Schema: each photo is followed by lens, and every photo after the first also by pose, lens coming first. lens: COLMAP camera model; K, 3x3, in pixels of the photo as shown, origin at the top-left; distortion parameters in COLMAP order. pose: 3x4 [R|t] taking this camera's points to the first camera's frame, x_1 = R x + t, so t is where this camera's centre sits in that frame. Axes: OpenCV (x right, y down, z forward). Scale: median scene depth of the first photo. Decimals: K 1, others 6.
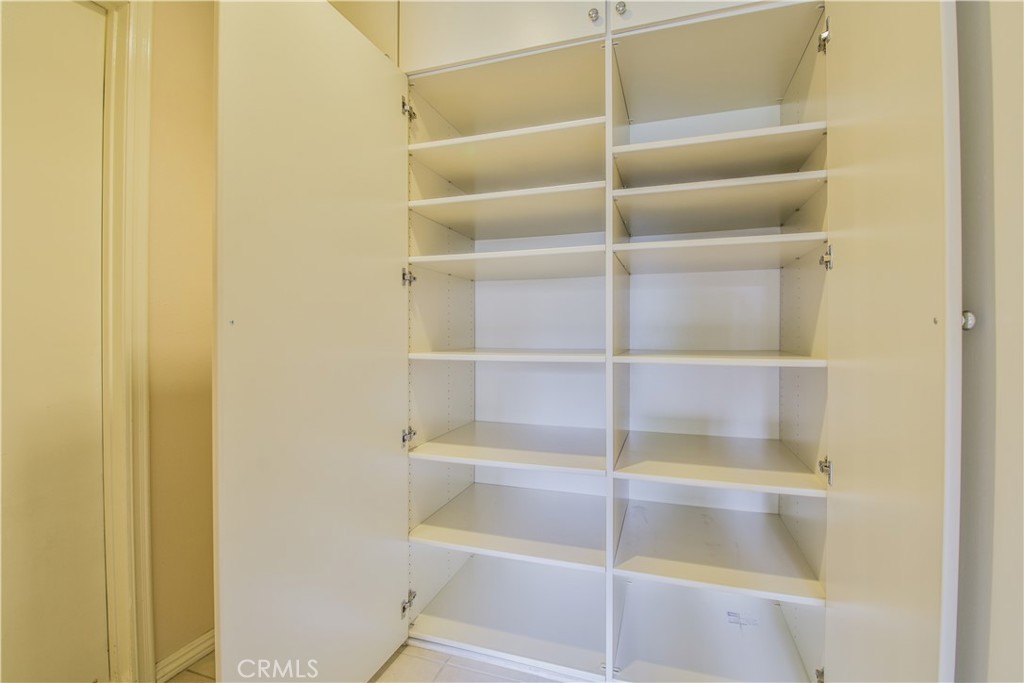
lens RADIAL K [[467.0, 0, 508.3], [0, 467.0, 340.3], [0, 0, 1]] dist [-0.011902, -0.005158]
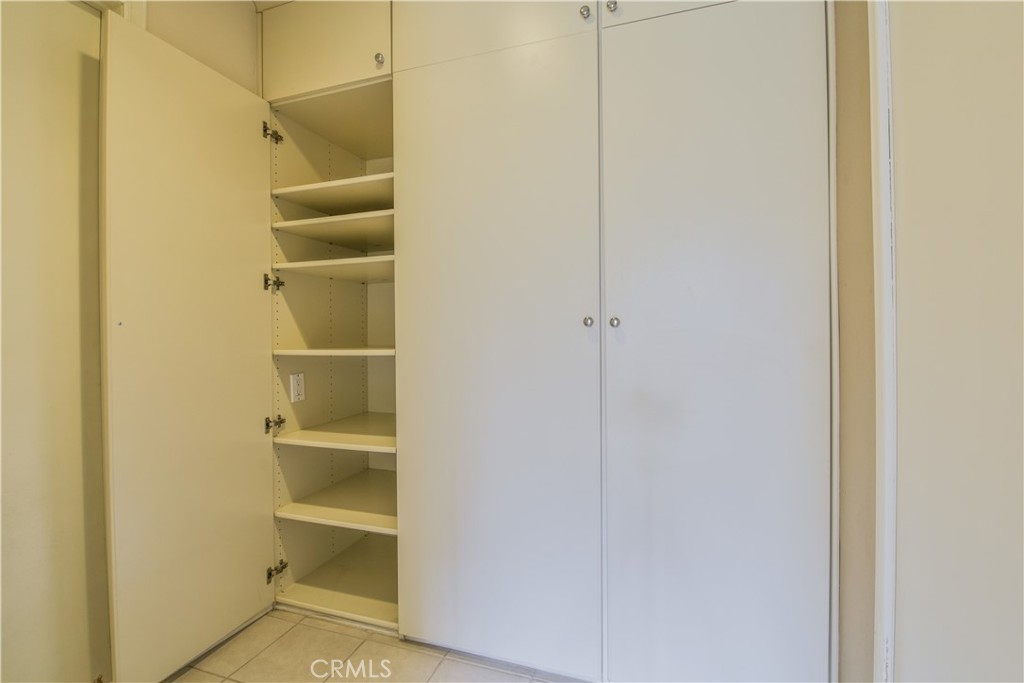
lens RADIAL K [[467.0, 0, 515.4], [0, 467.0, 339.9], [0, 0, 1]] dist [-0.011902, -0.005158]
pose [[0.999951, -0.008452, 0.005086, 0.326851], [0.008423, 0.999948, 0.005752, 0.001656], [-0.005134, -0.005709, 0.999971, -0.112537]]
